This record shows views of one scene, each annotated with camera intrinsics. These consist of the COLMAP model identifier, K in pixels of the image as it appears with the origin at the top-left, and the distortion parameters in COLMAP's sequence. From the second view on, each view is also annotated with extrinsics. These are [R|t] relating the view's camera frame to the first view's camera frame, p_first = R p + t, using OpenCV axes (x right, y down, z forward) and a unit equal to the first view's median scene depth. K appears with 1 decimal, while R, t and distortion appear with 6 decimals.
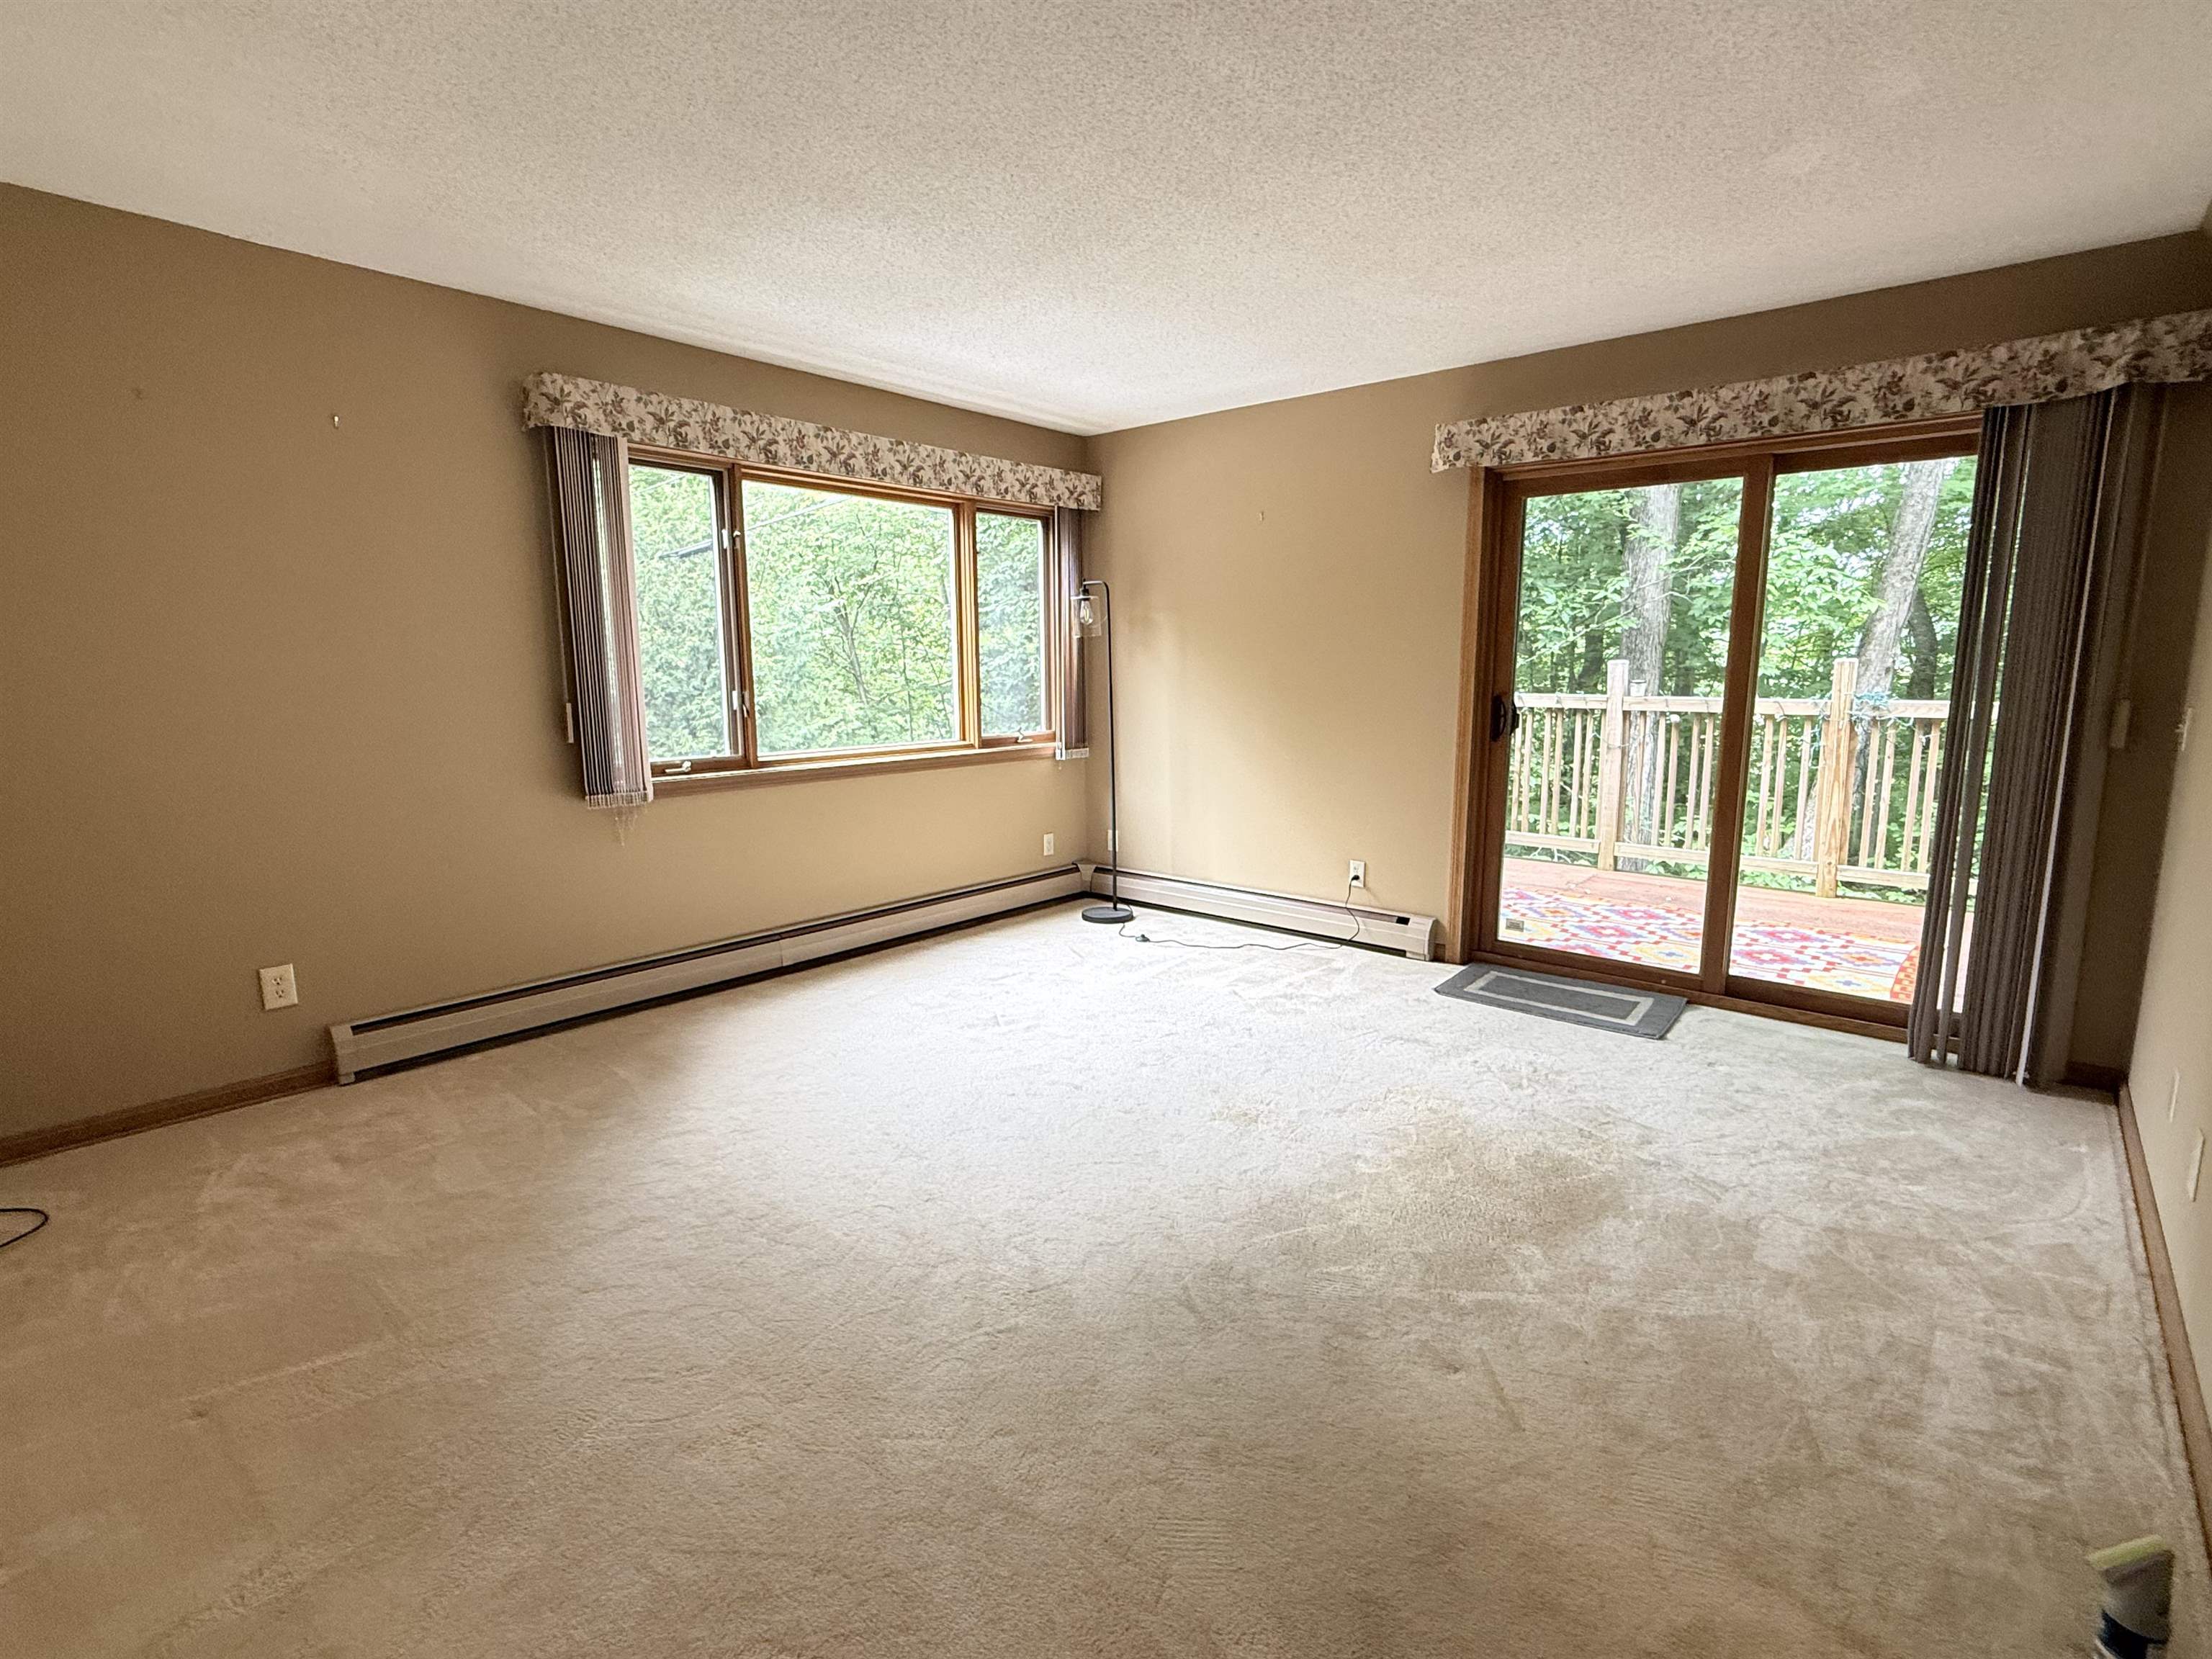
lens RADIAL K [[1062.1, 0, 1106.0], [0, 1062.1, 829.5], [0, 0, 1]] dist [0.002967, 0.000270]
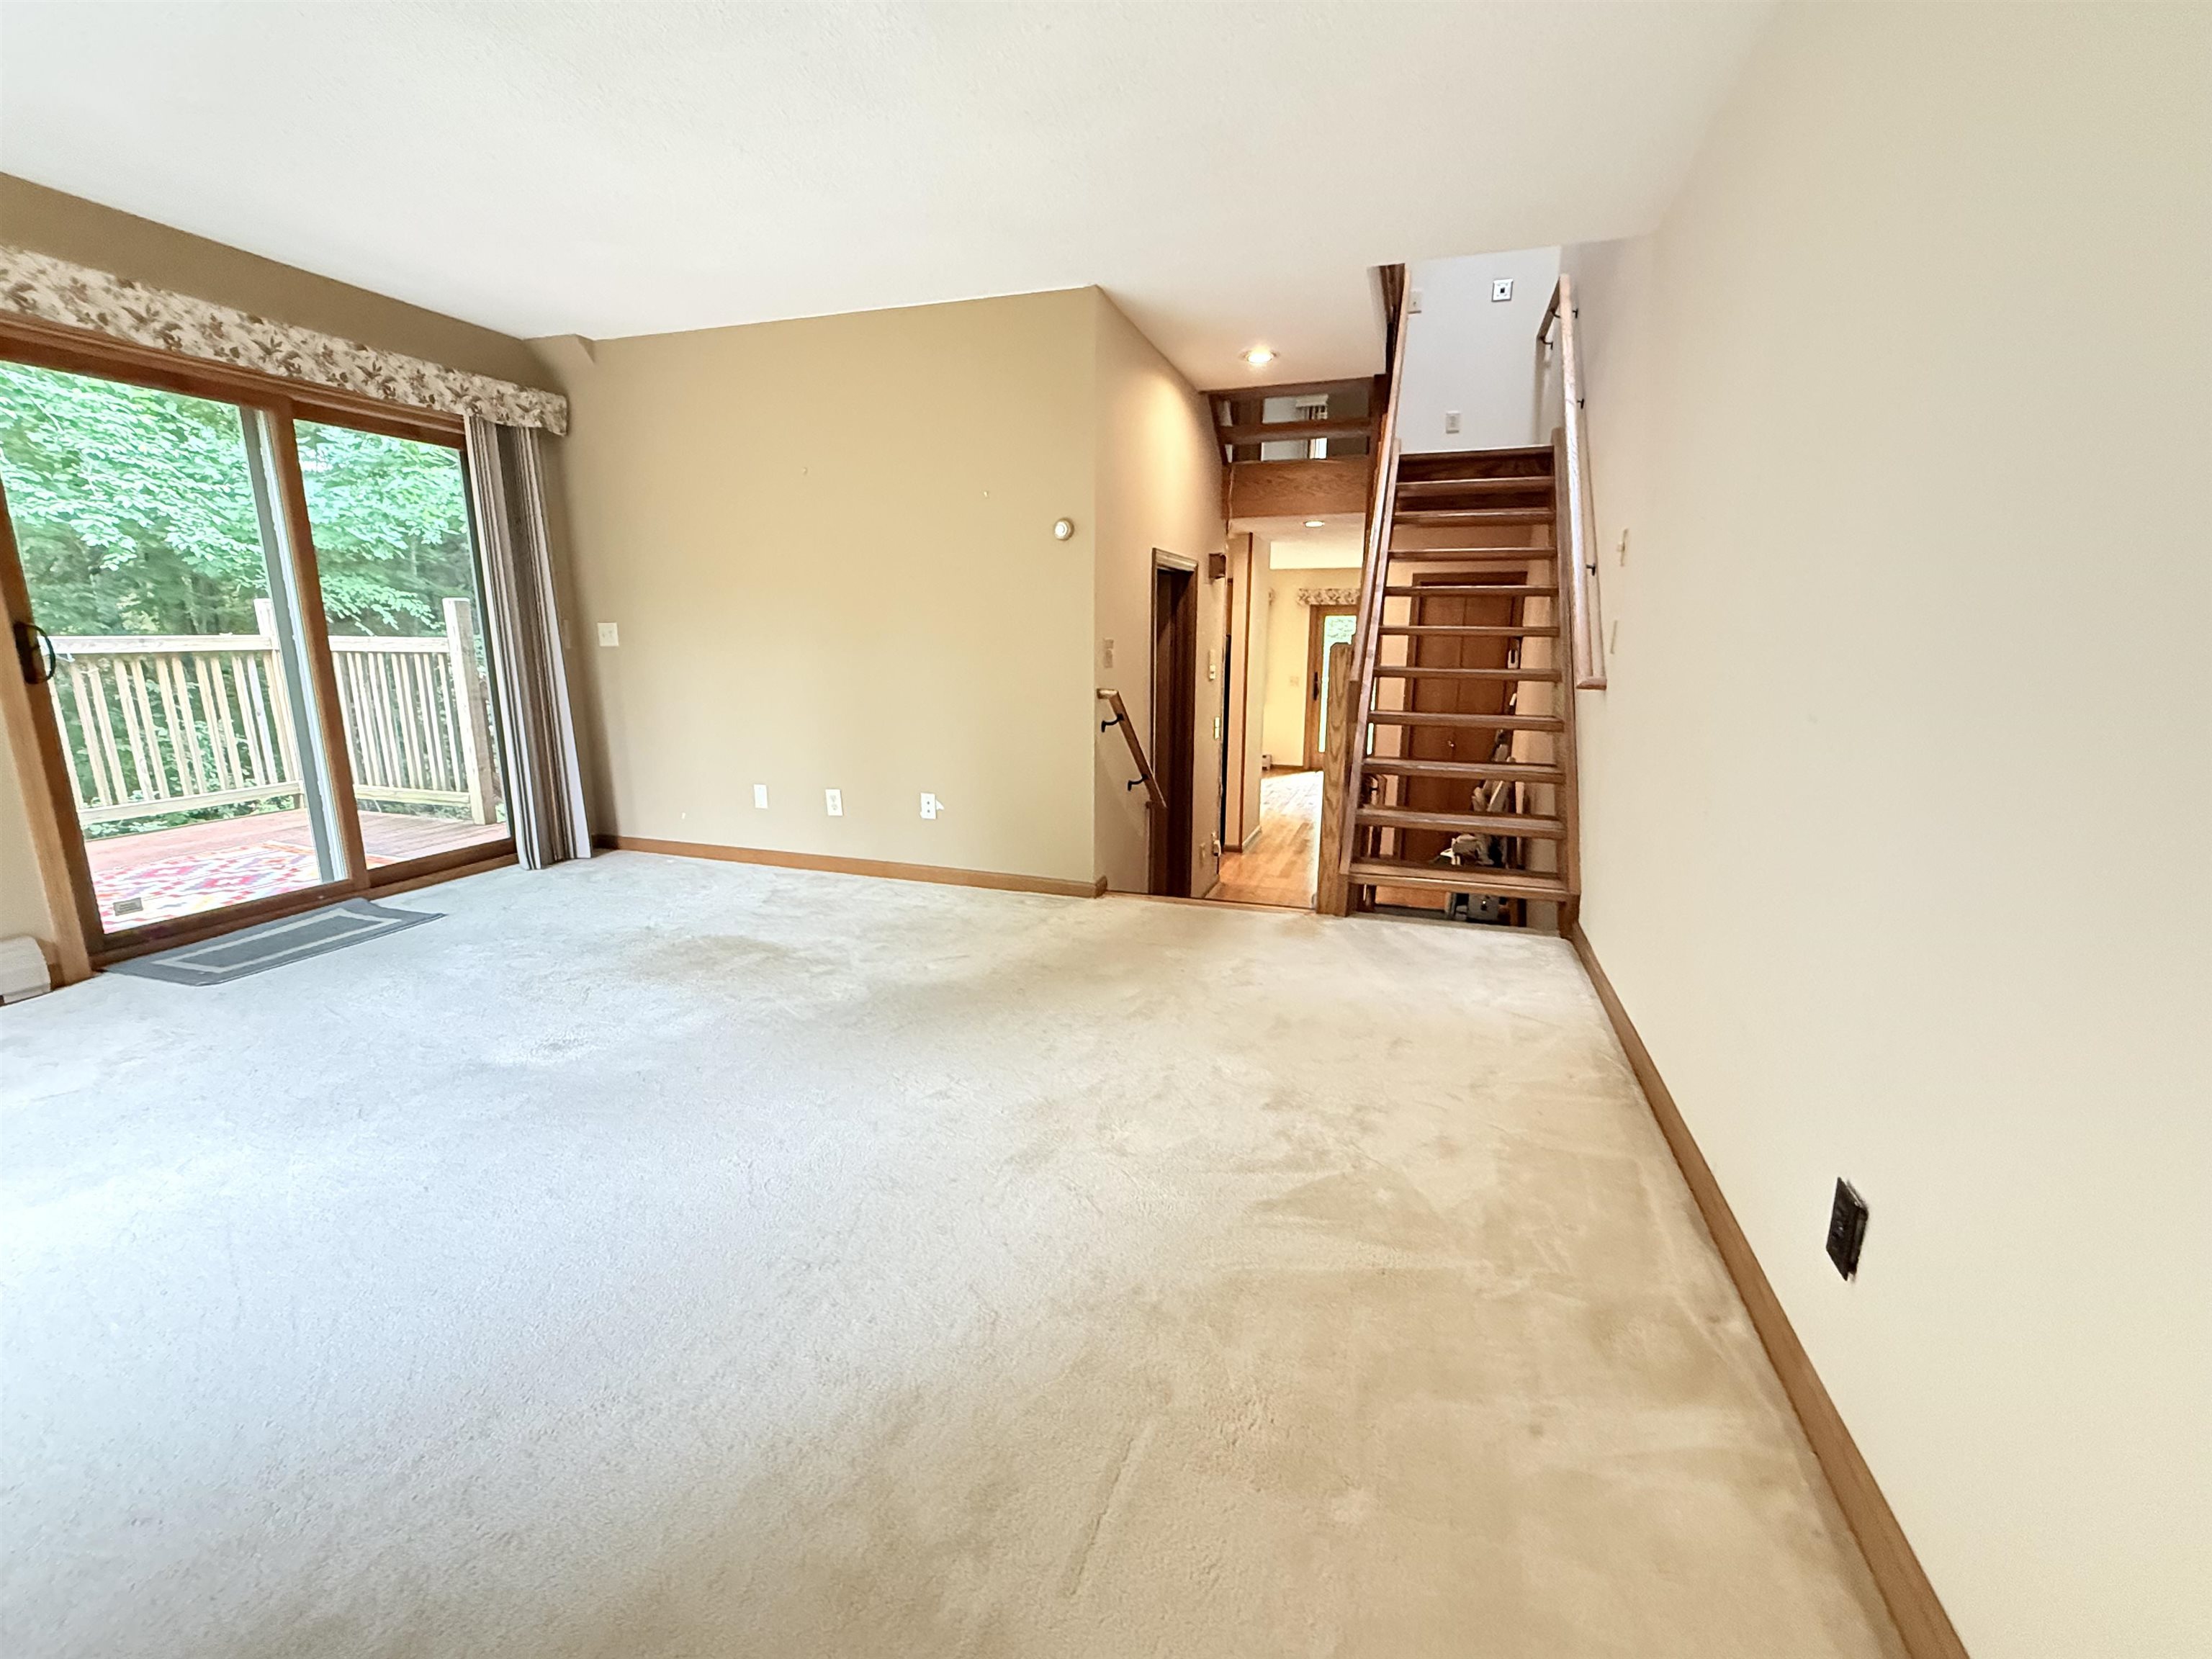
lens RADIAL K [[941.8, 0, 1106.0], [0, 941.8, 829.5], [0, 0, 1]] dist [0.000337, 0.000023]
pose [[-0.385653, -0.194279, 0.901958, -0.566139], [0.141452, 0.953572, 0.265878, -0.054759], [-0.911736, 0.230120, -0.340267, 0.559010]]
